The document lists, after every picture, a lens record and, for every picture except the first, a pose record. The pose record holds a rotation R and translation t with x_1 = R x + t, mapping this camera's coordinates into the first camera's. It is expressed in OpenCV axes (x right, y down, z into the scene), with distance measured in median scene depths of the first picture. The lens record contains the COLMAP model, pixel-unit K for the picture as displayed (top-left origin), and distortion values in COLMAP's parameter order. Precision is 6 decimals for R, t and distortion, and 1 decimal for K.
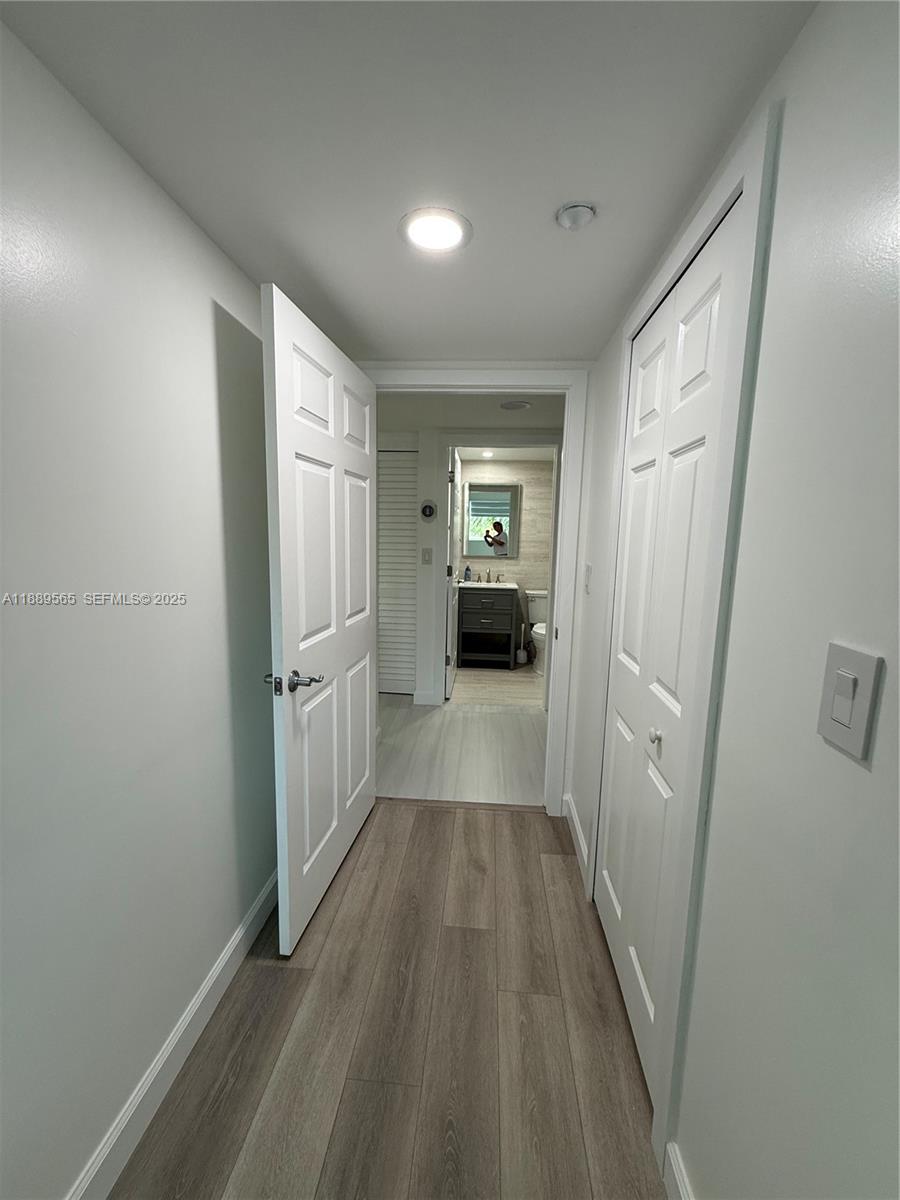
lens RADIAL K [[476.6, 0, 450.0], [0, 476.6, 600.0], [0, 0, 1]] dist [0.000249, 0.000001]
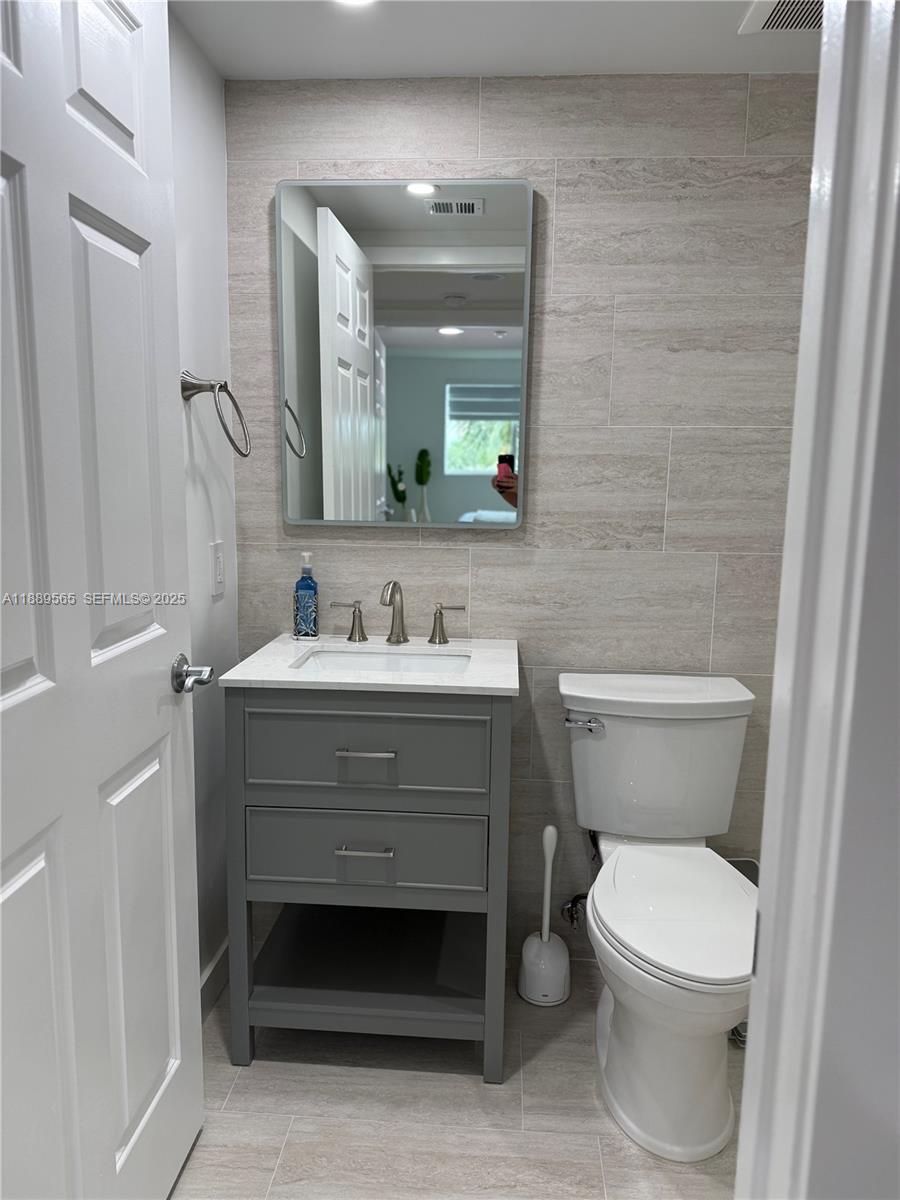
lens RADIAL K [[846.9, 0, 450.0], [0, 846.9, 600.0], [0, 0, 1]] dist [0.001524, 0.000212]
pose [[0.999831, -0.006985, 0.017013, 0.101935], [0.006599, 0.999722, 0.022654, -0.067039], [-0.017167, -0.022538, 0.999599, 0.612626]]
